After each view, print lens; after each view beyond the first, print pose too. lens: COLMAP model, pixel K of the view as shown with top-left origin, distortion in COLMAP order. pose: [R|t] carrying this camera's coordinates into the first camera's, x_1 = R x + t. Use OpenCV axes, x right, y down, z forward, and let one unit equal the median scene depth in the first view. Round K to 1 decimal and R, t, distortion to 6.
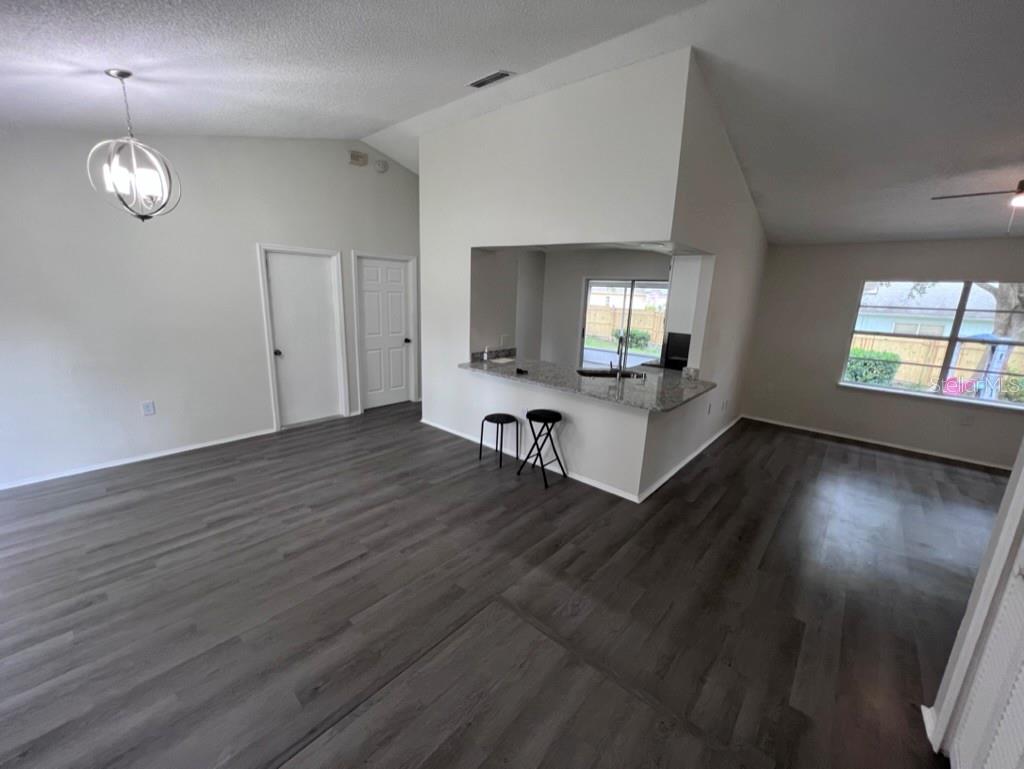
lens RADIAL K [[412.3, 0, 514.7], [0, 412.3, 384.4], [0, 0, 1]] dist [-0.002081, 0.000292]
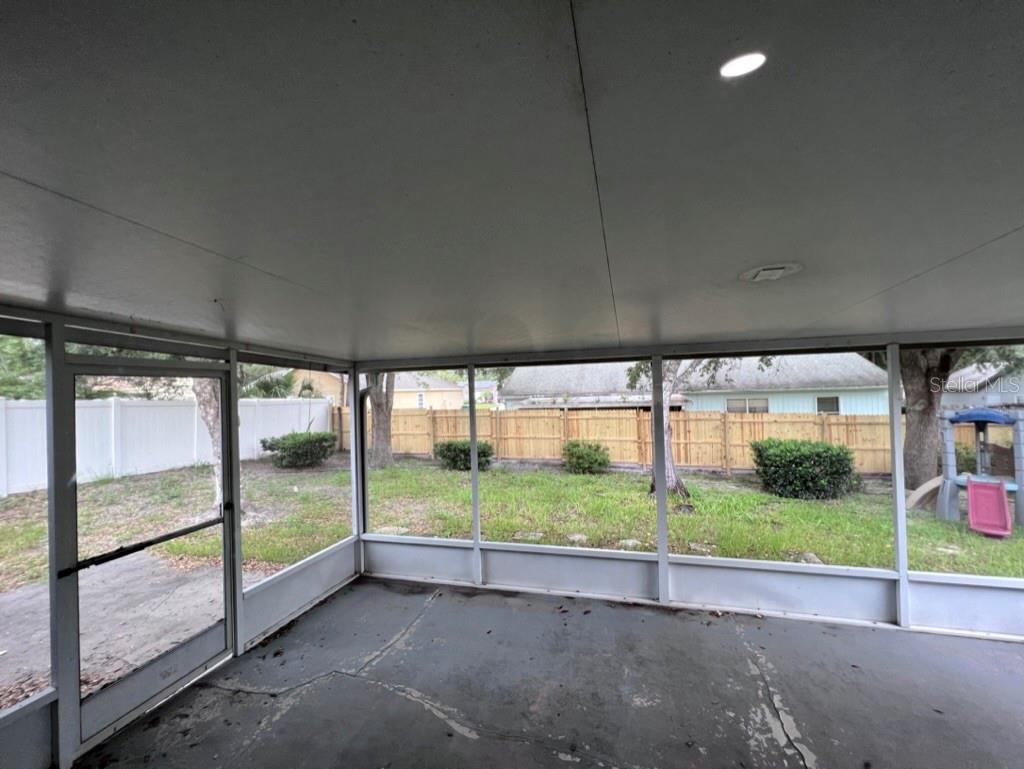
lens RADIAL K [[412.3, 0, 513.0], [0, 412.3, 385.5], [0, 0, 1]] dist [-0.002081, 0.000292]
pose [[0.901714, -0.062010, 0.427864, 0.074054], [0.161183, 0.966528, -0.199611, -0.068554], [-0.401164, 0.248956, 0.881526, 0.341467]]
